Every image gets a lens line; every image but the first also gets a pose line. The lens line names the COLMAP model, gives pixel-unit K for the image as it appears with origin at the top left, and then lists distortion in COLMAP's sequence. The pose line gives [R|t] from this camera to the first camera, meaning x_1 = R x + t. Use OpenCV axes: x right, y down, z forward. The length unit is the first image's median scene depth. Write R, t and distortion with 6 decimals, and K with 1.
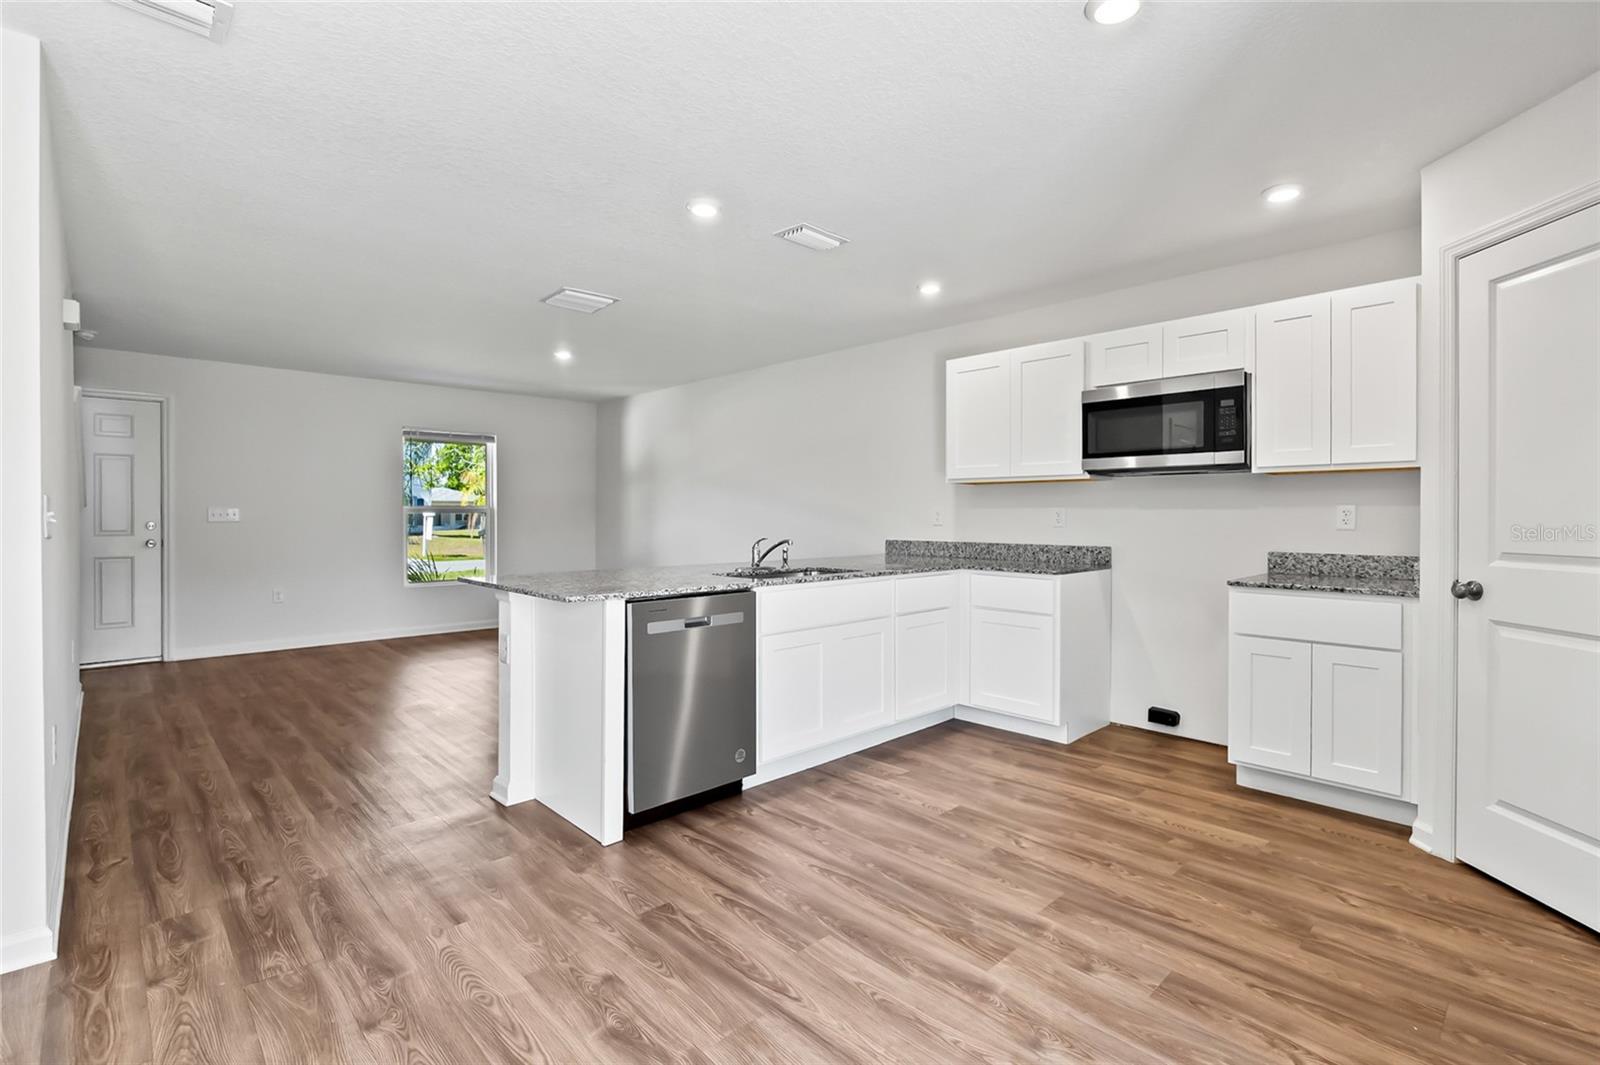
lens RADIAL K [[720.7, 0, 791.7], [0, 720.7, 517.7], [0, 0, 1]] dist [-0.007695, -0.000027]
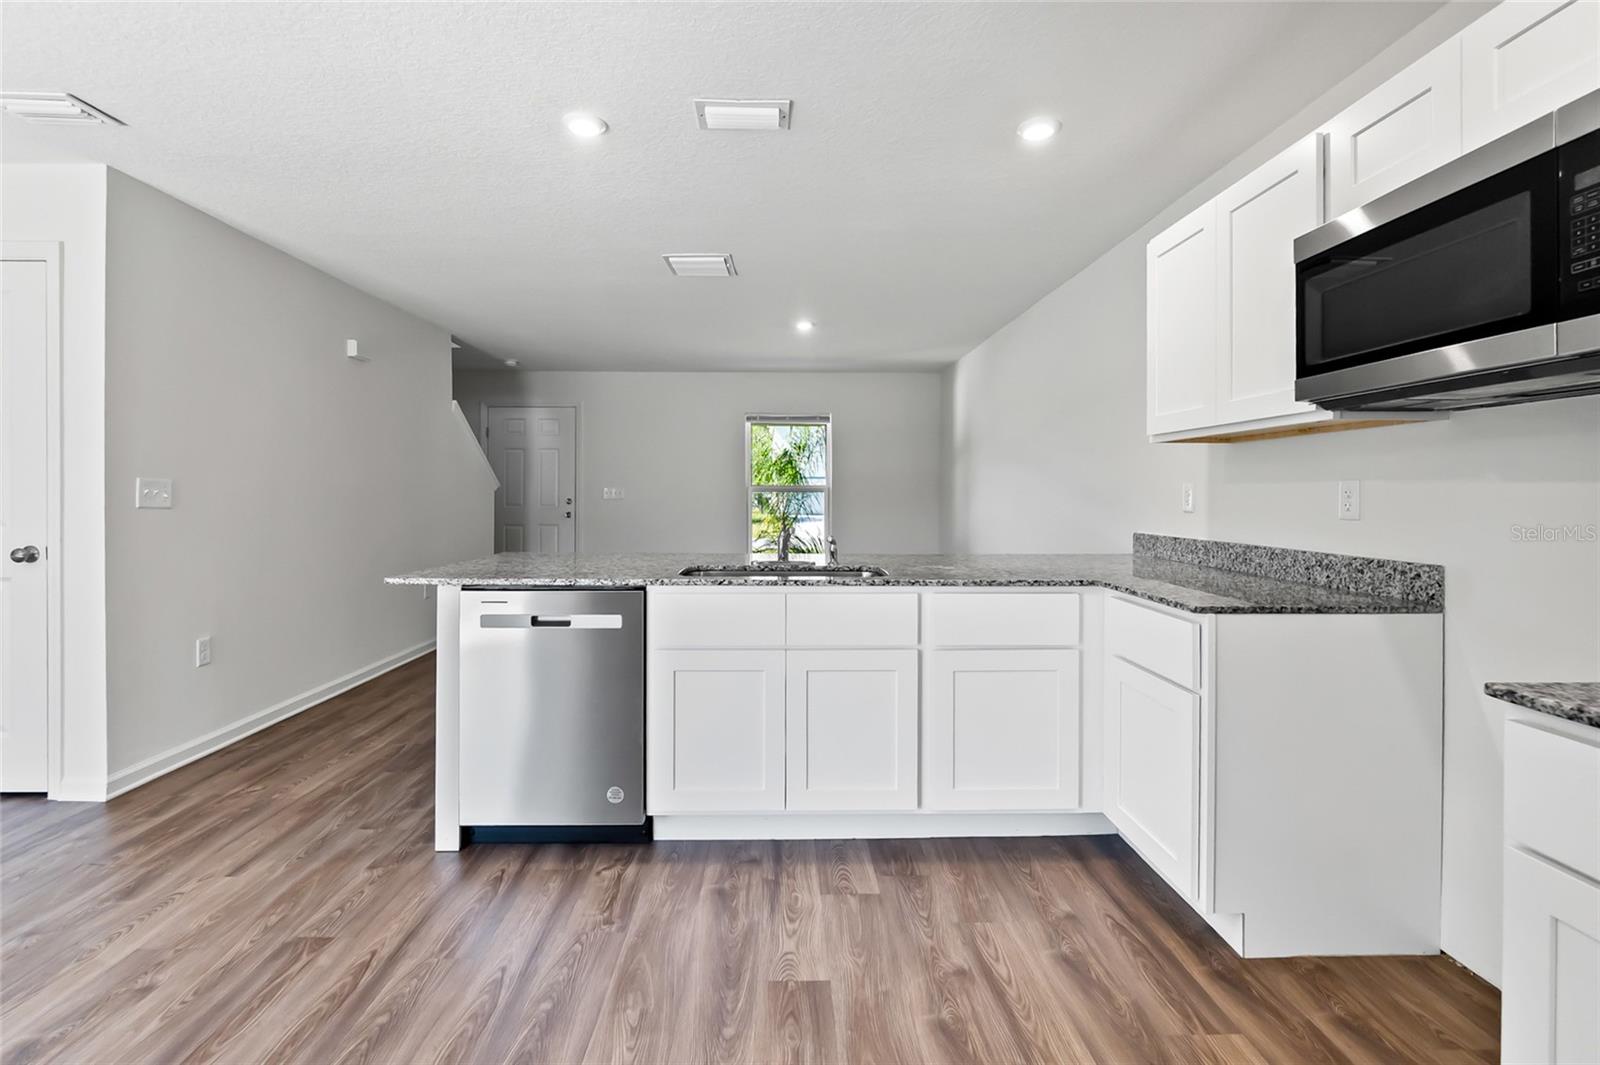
lens RADIAL K [[733.5, 0, 793.1], [0, 733.5, 495.7], [0, 0, 1]] dist [-0.003925, 0.000219]
pose [[0.743250, 0.004071, -0.669002, 0.526328], [-0.005793, 0.999983, -0.000350, -0.001295], [0.668989, 0.004136, 0.743261, 0.450429]]
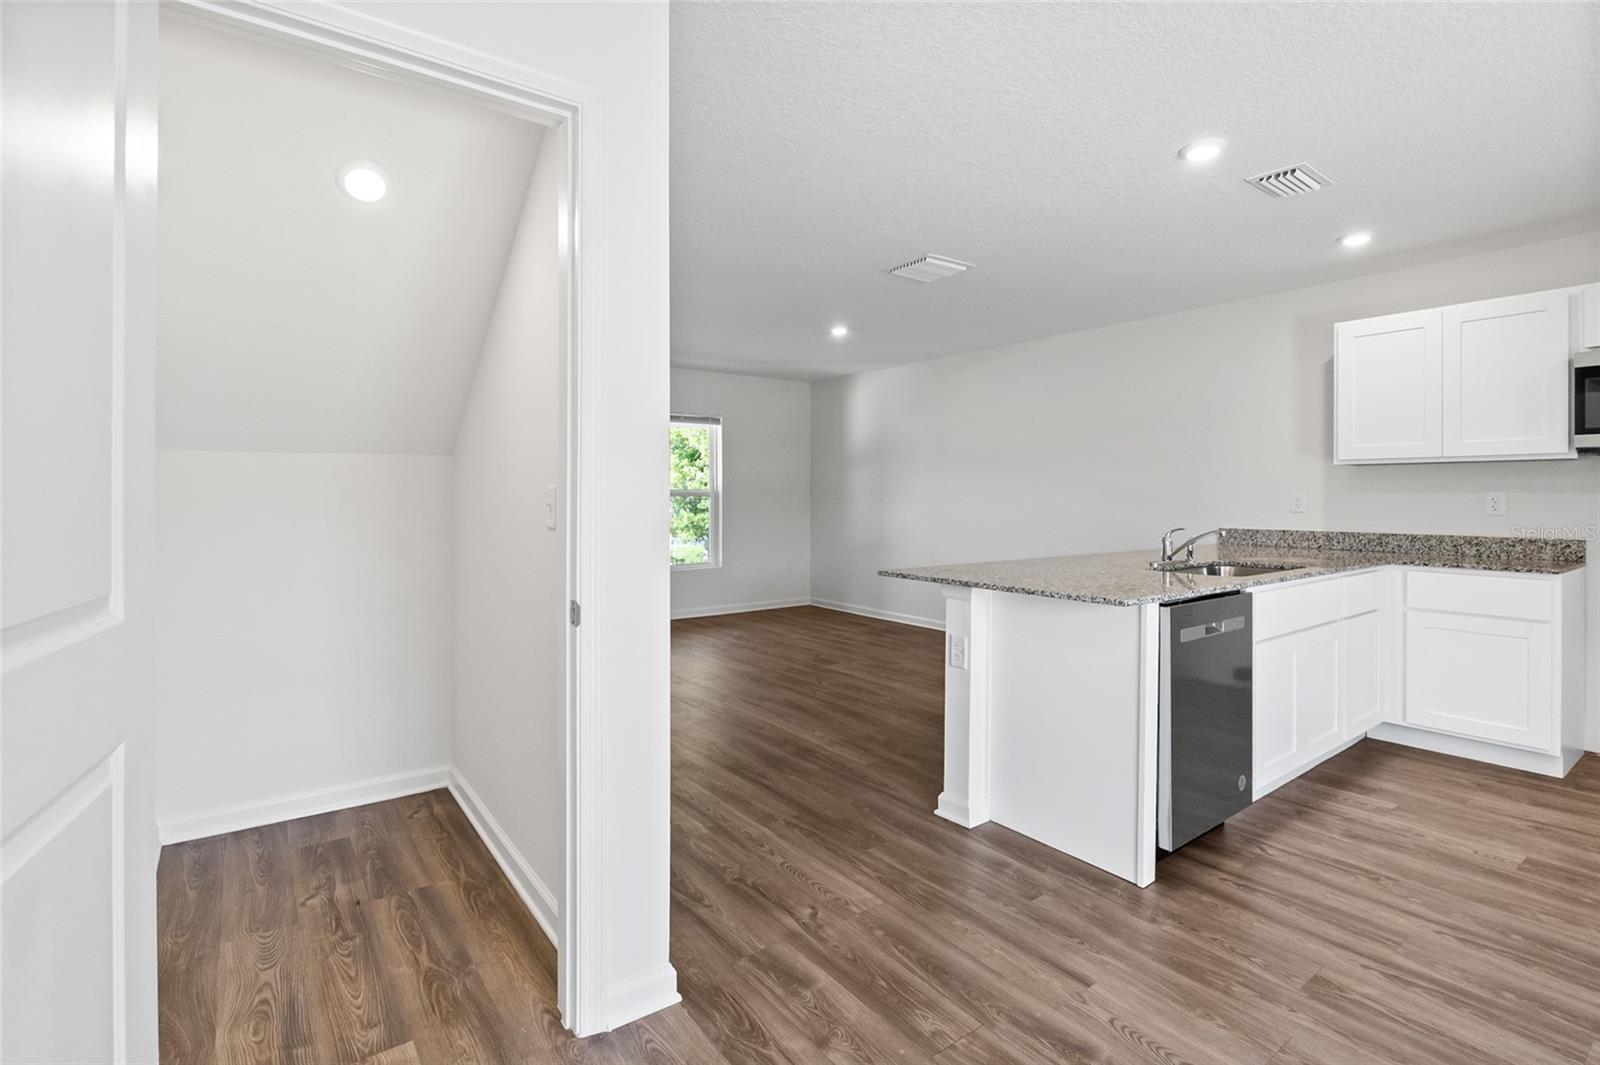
lens RADIAL K [[733.5, 0, 793.1], [0, 733.5, 495.7], [0, 0, 1]] dist [-0.003925, 0.000219]
pose [[0.991942, -0.000060, -0.126694, -0.420405], [-0.000490, 0.999991, -0.004313, -0.007725], [0.126693, 0.004340, 0.991932, 0.054011]]
